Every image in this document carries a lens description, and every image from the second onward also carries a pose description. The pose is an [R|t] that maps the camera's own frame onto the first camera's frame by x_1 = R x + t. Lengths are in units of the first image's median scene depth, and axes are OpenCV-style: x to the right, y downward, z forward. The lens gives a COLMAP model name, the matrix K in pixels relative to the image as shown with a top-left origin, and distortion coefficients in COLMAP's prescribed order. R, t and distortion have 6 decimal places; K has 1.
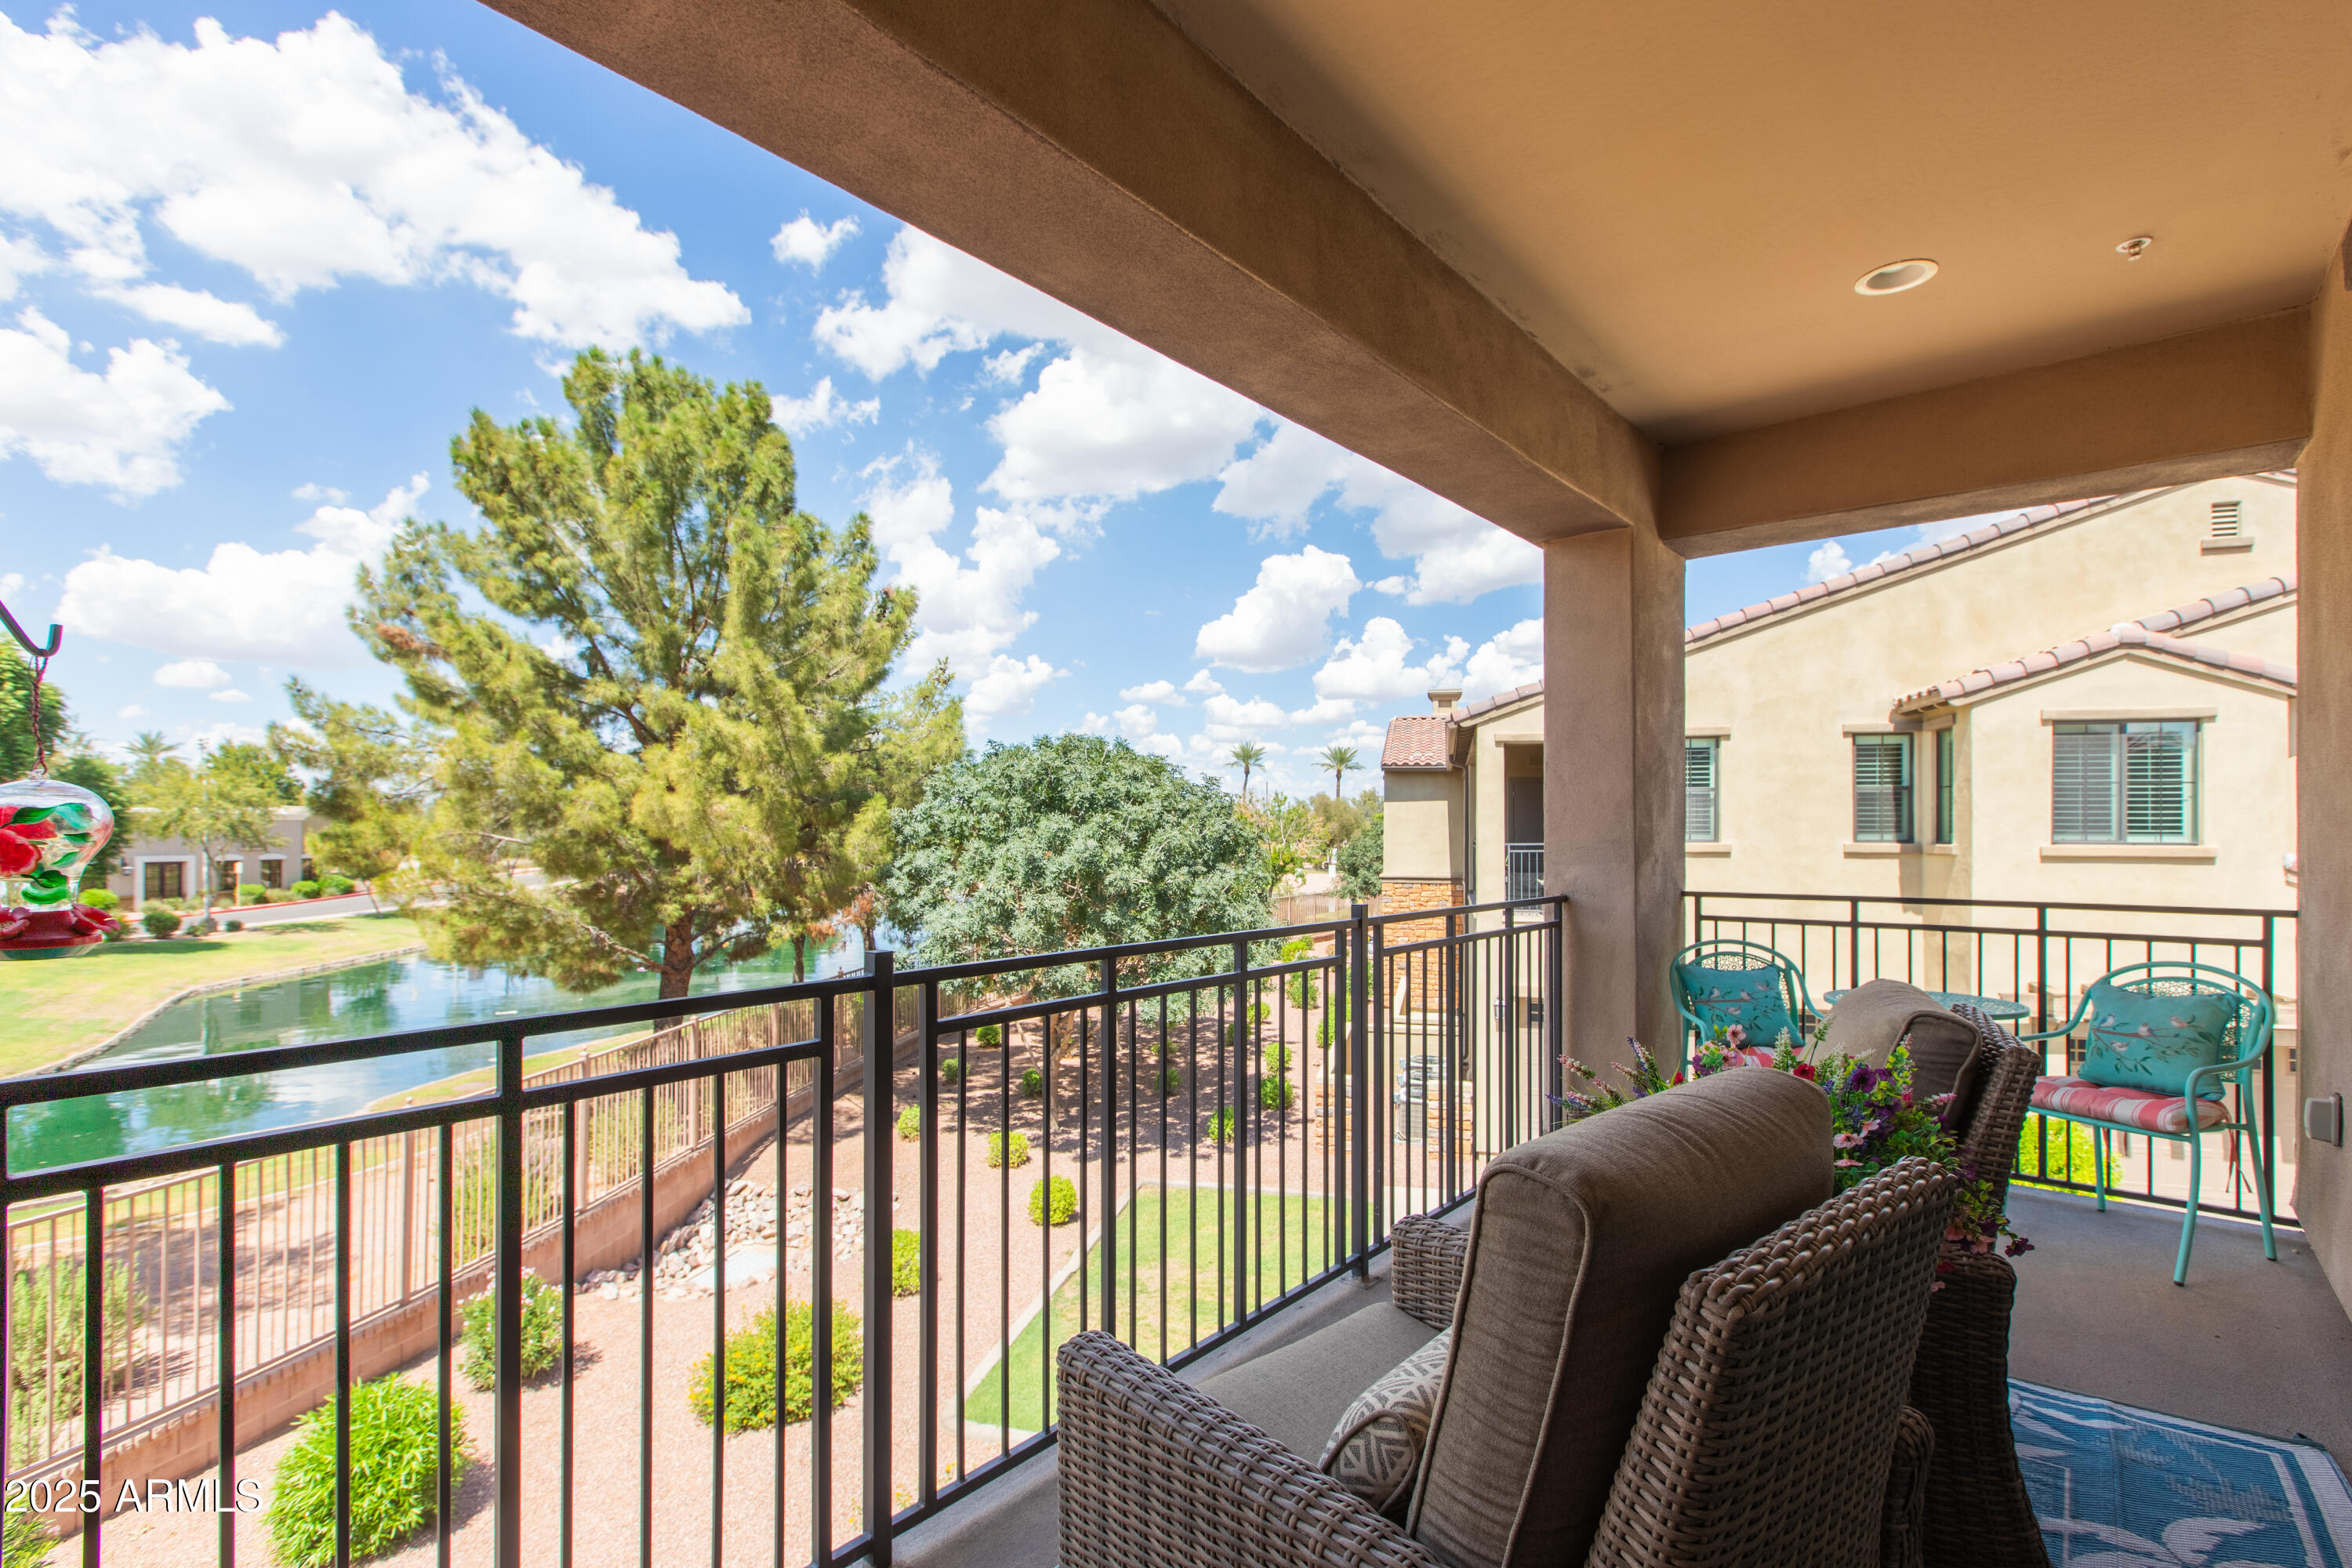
lens RADIAL K [[1107.7, 0, 1222.8], [0, 1107.7, 830.3], [0, 0, 1]] dist [-0.009598, 0.000956]
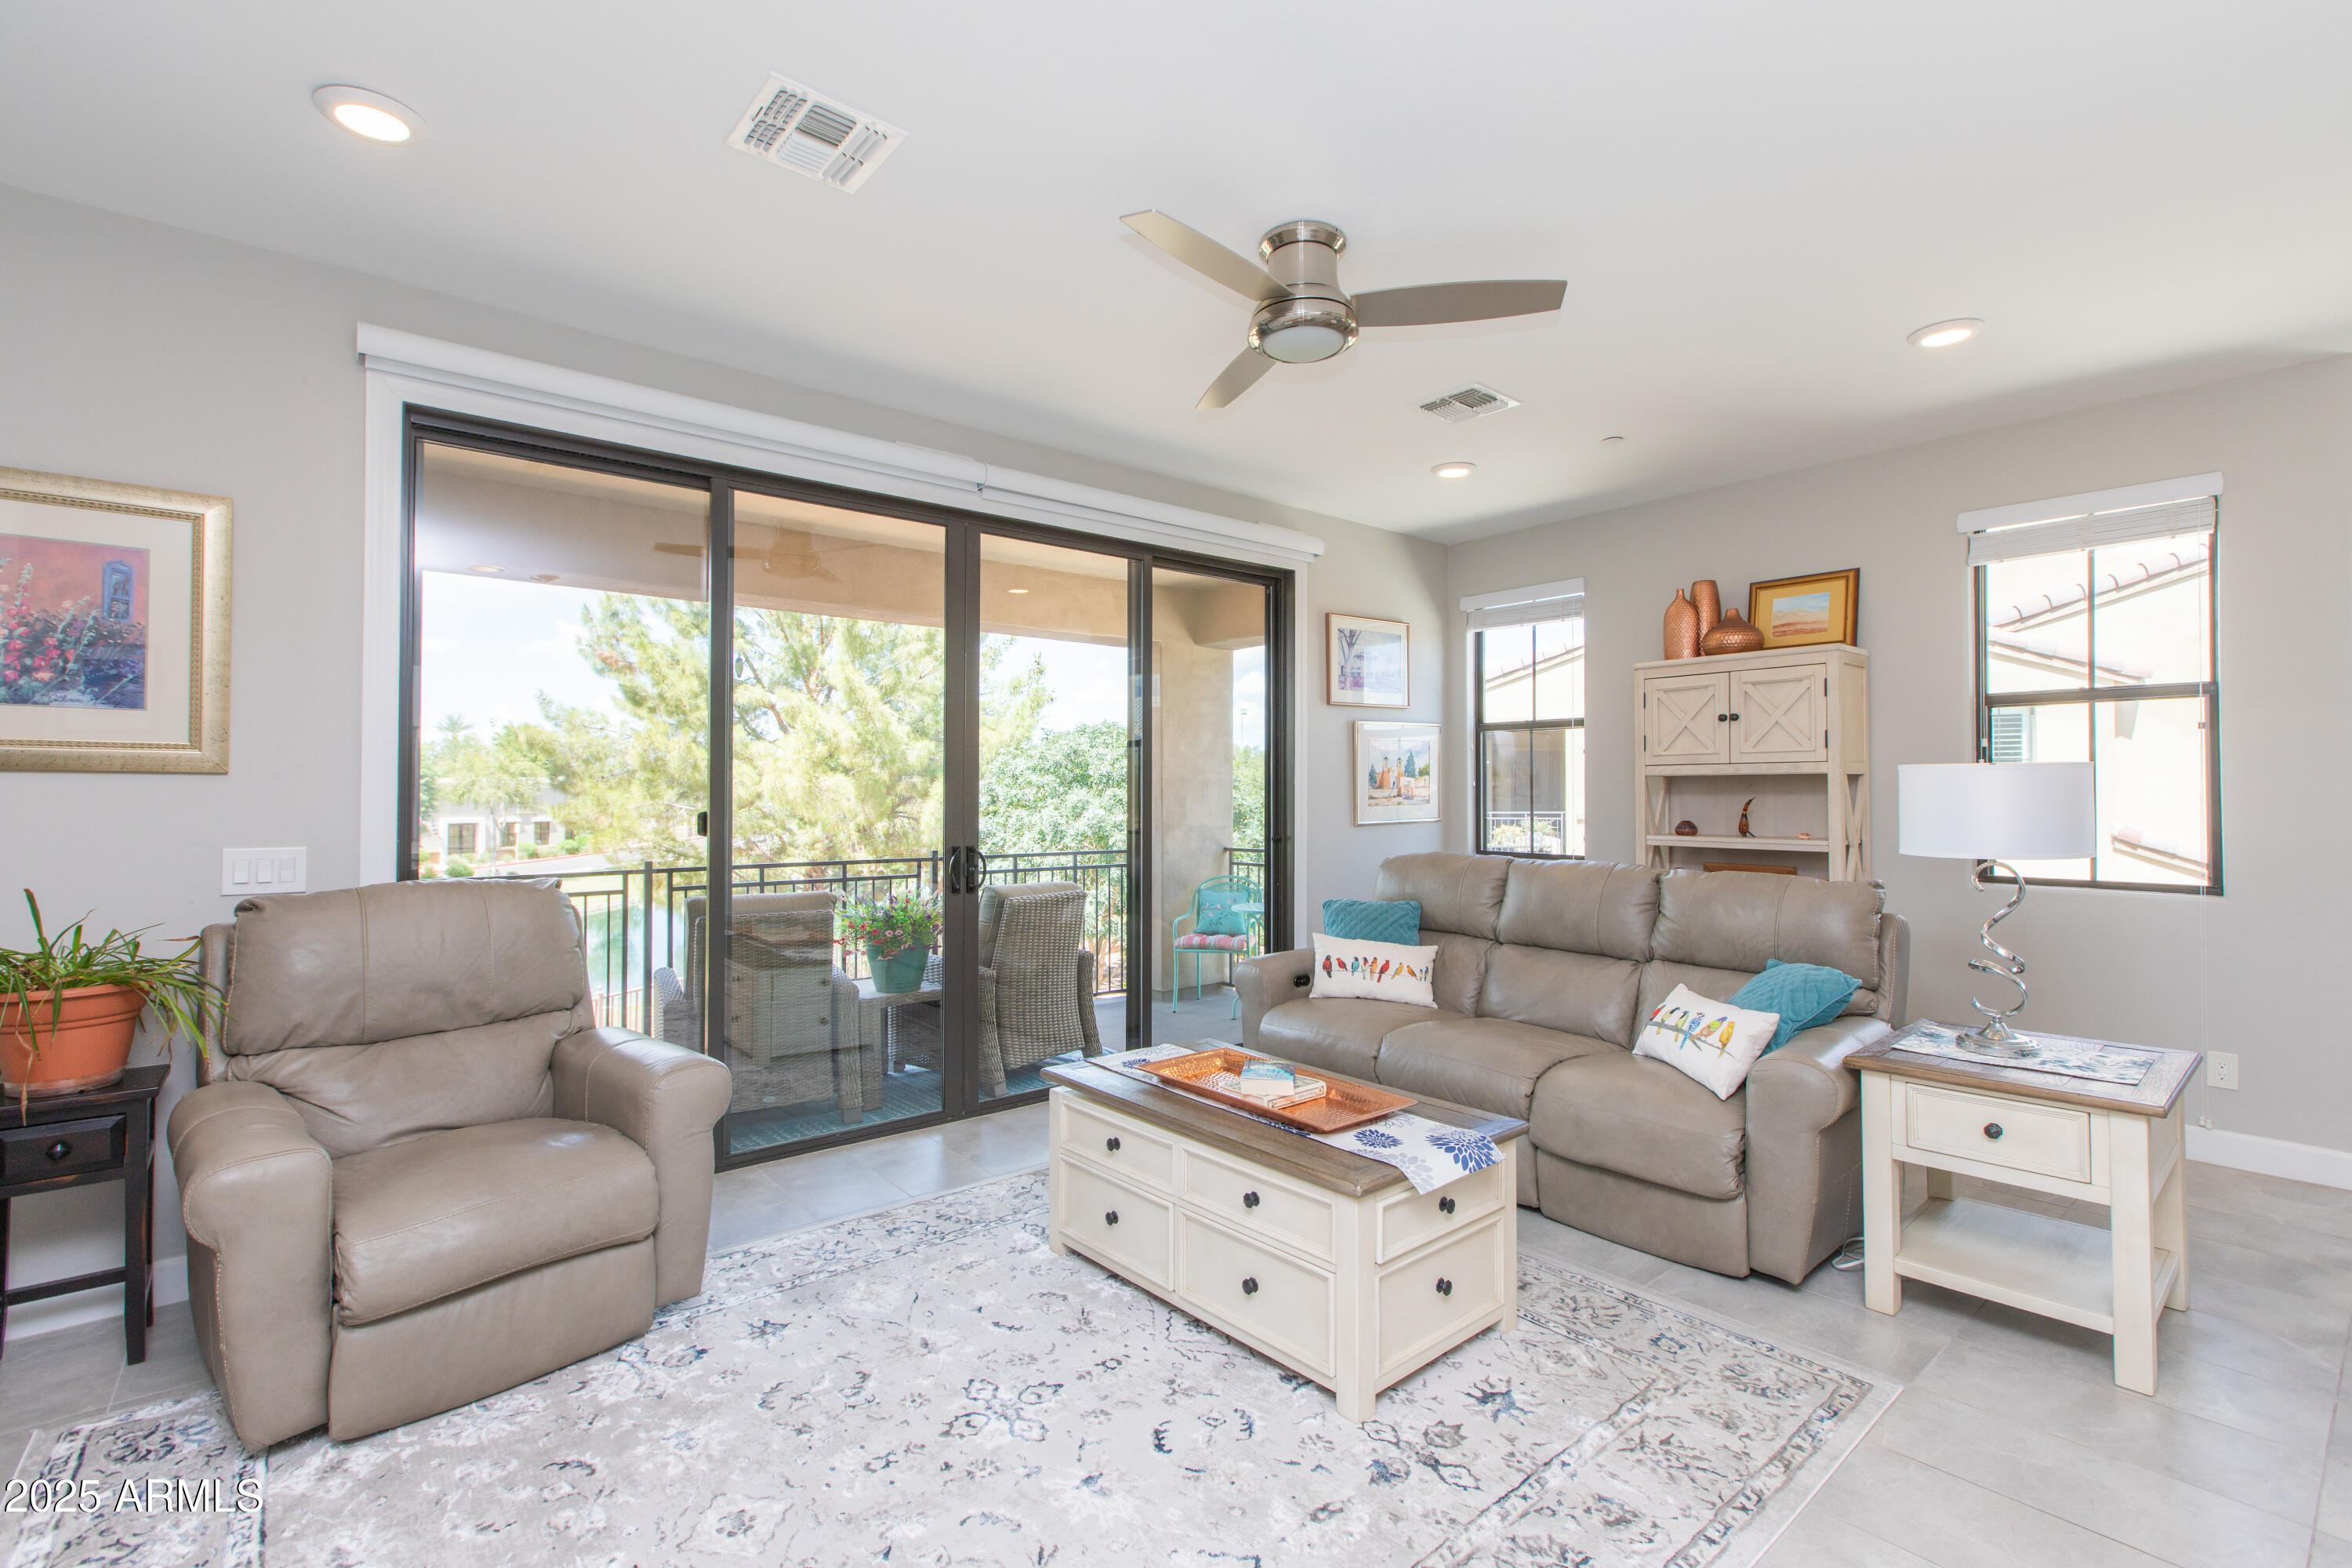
lens RADIAL K [[1054.1, 0, 1184.2], [0, 1054.1, 783.1], [0, 0, 1]] dist [-0.002308, -0.000478]
pose [[0.986225, -0.002844, -0.165385, 0.184121], [0.000837, 0.999925, -0.012204, -0.006542], [0.165407, 0.011898, 0.986154, -0.178204]]
